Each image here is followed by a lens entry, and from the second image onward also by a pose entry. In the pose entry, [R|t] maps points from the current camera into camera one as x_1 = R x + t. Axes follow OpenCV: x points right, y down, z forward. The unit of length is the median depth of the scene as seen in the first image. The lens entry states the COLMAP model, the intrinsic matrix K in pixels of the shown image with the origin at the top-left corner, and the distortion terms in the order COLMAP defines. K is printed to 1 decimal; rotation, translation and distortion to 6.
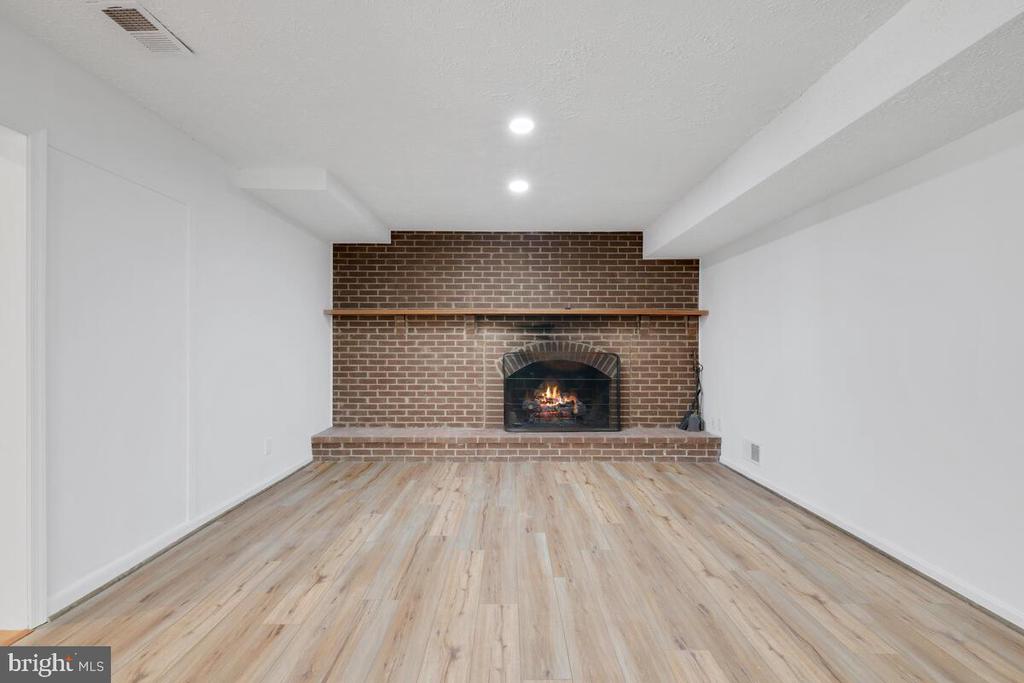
lens RADIAL K [[453.2, 0, 504.9], [0, 453.2, 345.6], [0, 0, 1]] dist [-0.006705, 0.000545]
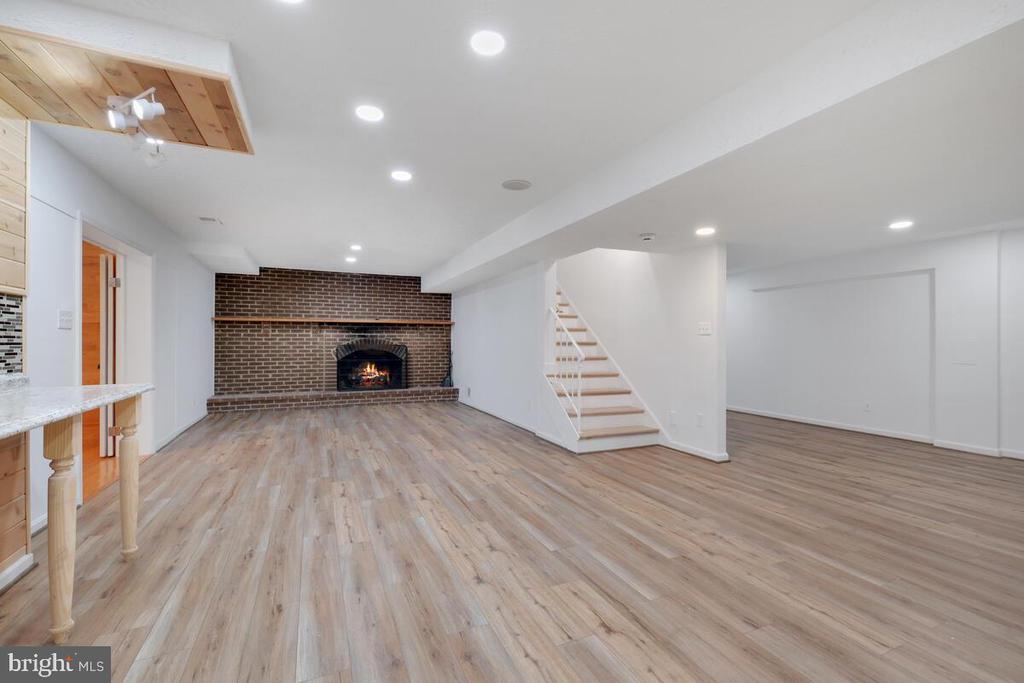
lens RADIAL K [[453.2, 0, 519.4], [0, 453.2, 340.5], [0, 0, 1]] dist [-0.006705, 0.000545]
pose [[0.909424, 0.000789, 0.415870, -0.084416], [-0.002486, 0.999991, 0.003539, -0.008581], [-0.415863, -0.004252, 0.909417, -0.787596]]
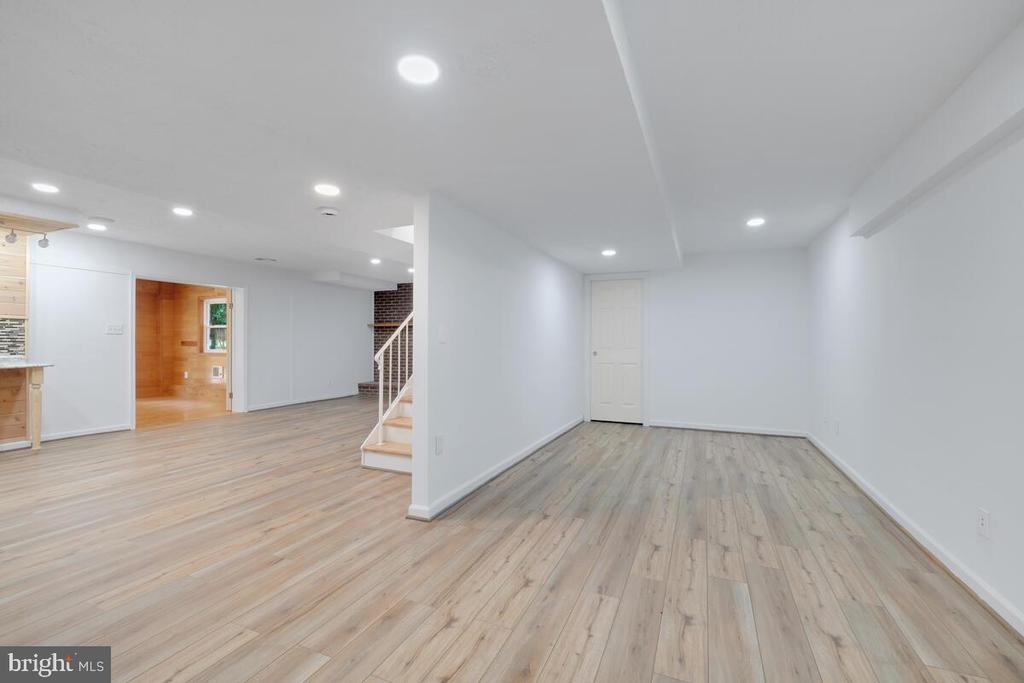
lens RADIAL K [[453.2, 0, 515.3], [0, 453.2, 345.9], [0, 0, 1]] dist [-0.006705, 0.000545]
pose [[0.921931, 0.004786, -0.387326, 1.008140], [0.000178, 0.999918, 0.012779, -0.005383], [0.387355, -0.011850, 0.921854, -0.647480]]
